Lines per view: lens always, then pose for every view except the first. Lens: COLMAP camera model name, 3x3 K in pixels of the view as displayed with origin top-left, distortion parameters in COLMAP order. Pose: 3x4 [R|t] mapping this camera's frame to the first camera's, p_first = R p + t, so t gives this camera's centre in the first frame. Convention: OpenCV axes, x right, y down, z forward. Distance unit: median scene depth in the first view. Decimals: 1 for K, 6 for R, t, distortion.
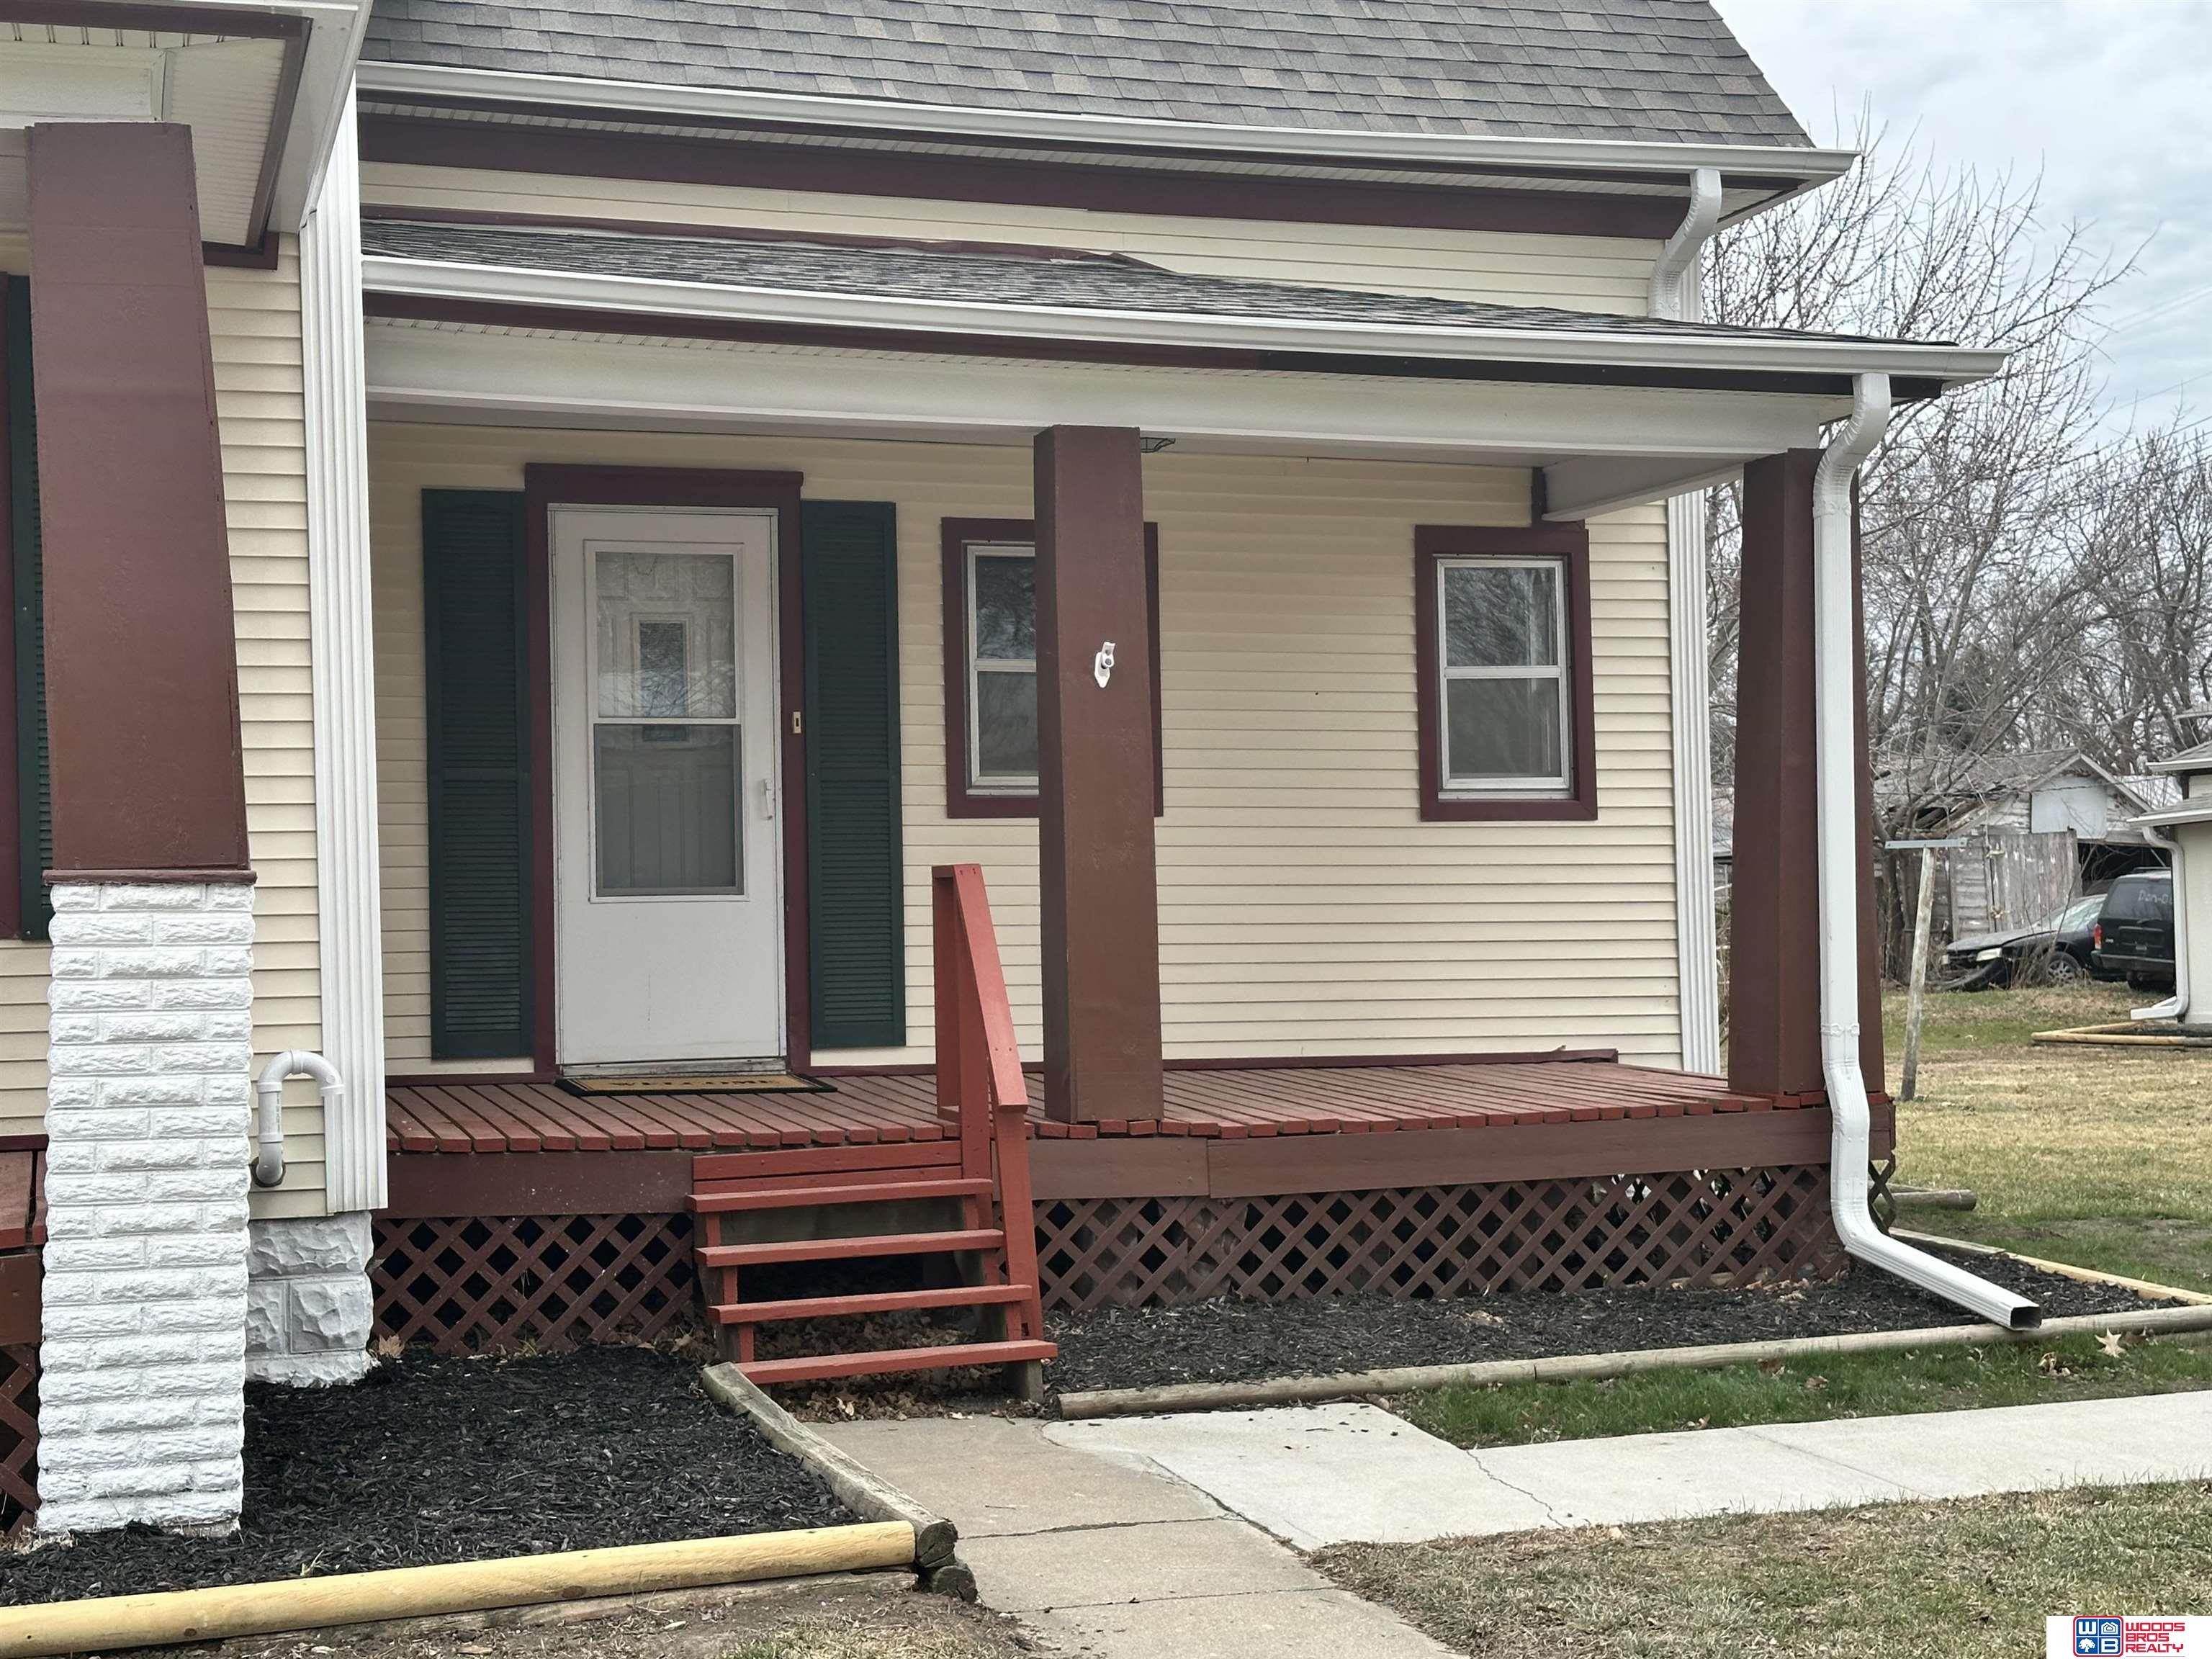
lens RADIAL K [[3194.5, 0, 1106.0], [0, 3194.5, 829.5], [0, 0, 1]] dist [0.133034, 0.058792]
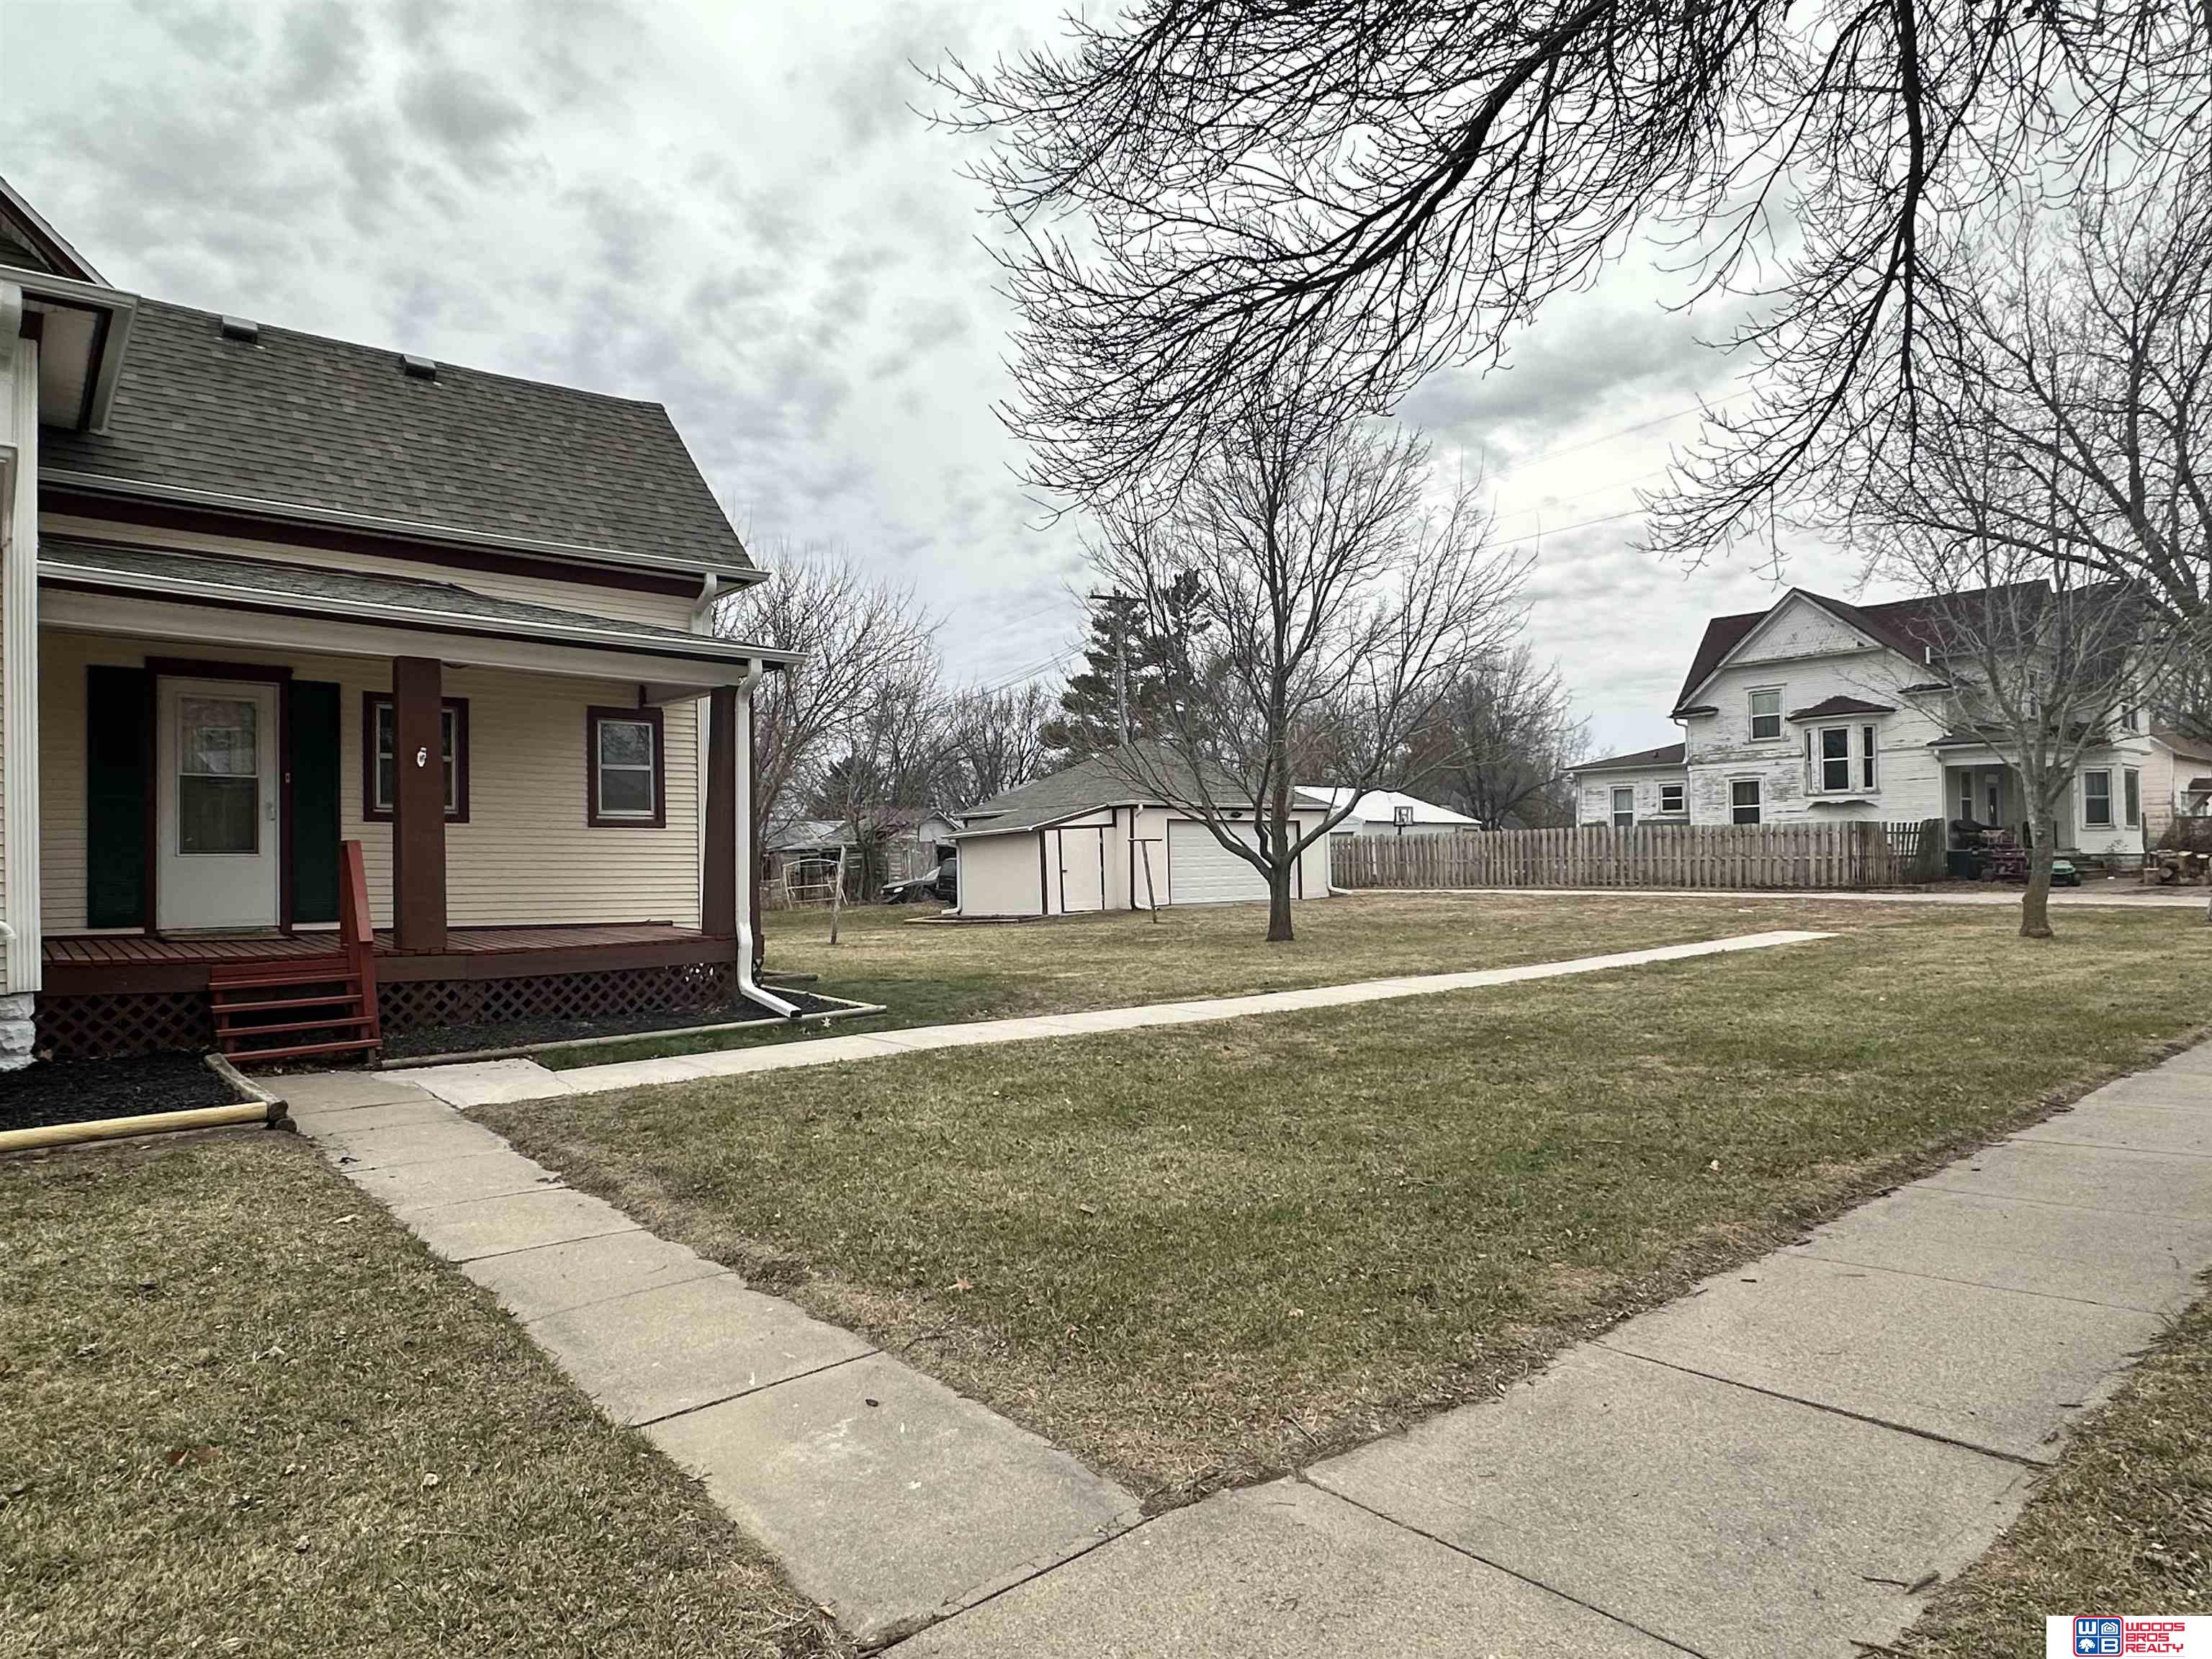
lens RADIAL K [[1336.4, 0, 1106.0], [0, 1336.4, 829.5], [0, 0, 1]] dist [-0.002655, -0.002975]
pose [[0.917607, 0.017922, 0.397085, 0.068043], [-0.014837, 0.999831, -0.010842, 0.005174], [-0.397212, 0.004057, 0.917718, -0.107173]]
